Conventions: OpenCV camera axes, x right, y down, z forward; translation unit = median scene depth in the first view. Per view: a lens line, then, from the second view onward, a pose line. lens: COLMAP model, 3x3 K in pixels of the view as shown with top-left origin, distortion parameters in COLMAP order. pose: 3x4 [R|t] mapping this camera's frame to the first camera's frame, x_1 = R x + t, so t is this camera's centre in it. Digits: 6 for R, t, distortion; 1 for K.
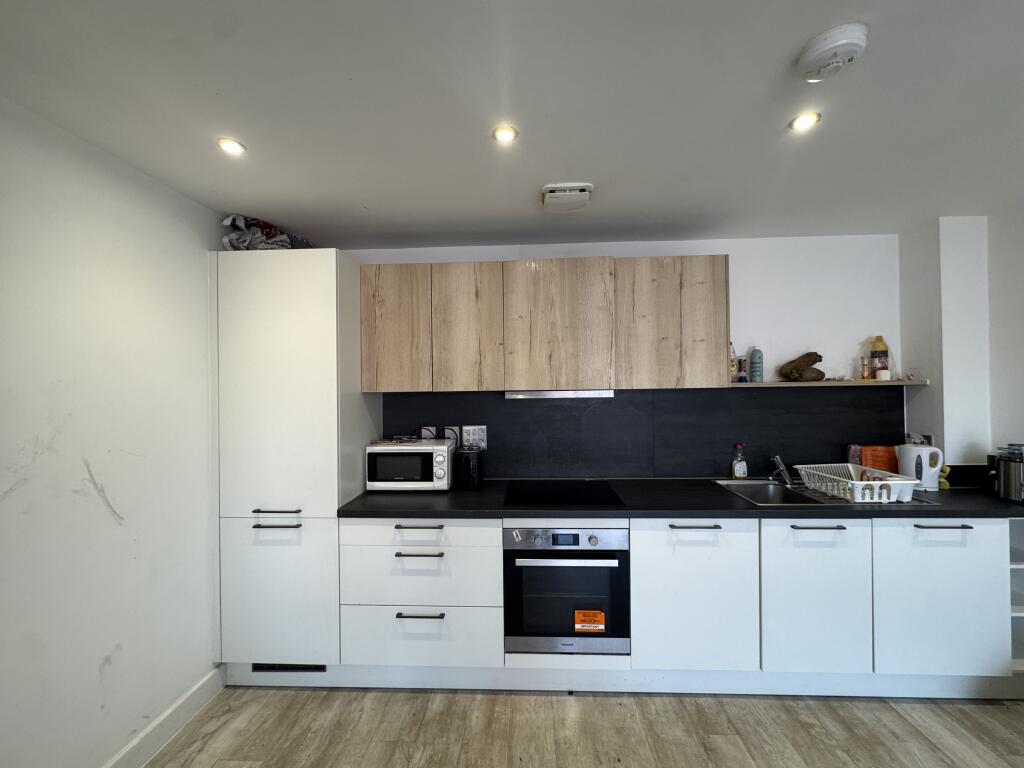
lens RADIAL K [[405.7, 0, 512.0], [0, 405.7, 384.0], [0, 0, 1]] dist [-0.002448, -0.000455]
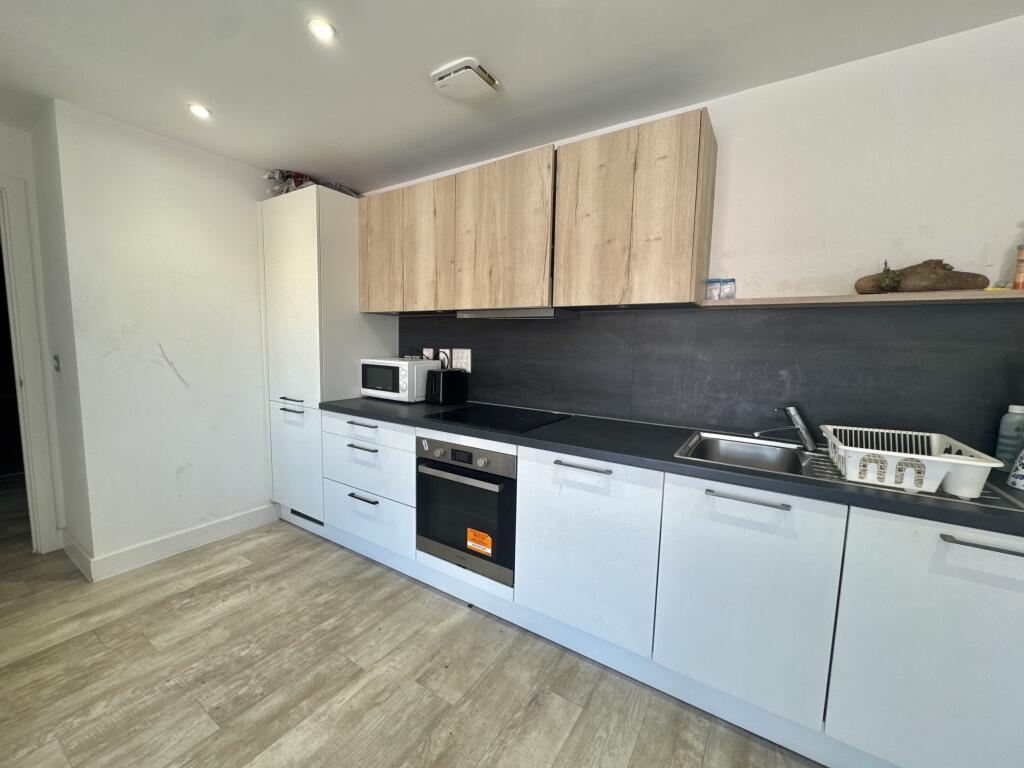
lens RADIAL K [[405.7, 0, 512.0], [0, 405.7, 384.0], [0, 0, 1]] dist [-0.002448, -0.000455]
pose [[0.867141, 0.083368, -0.491036, 0.678089], [-0.031729, 0.993136, 0.112583, 0.090090], [0.497051, -0.082045, 0.863834, 0.214999]]
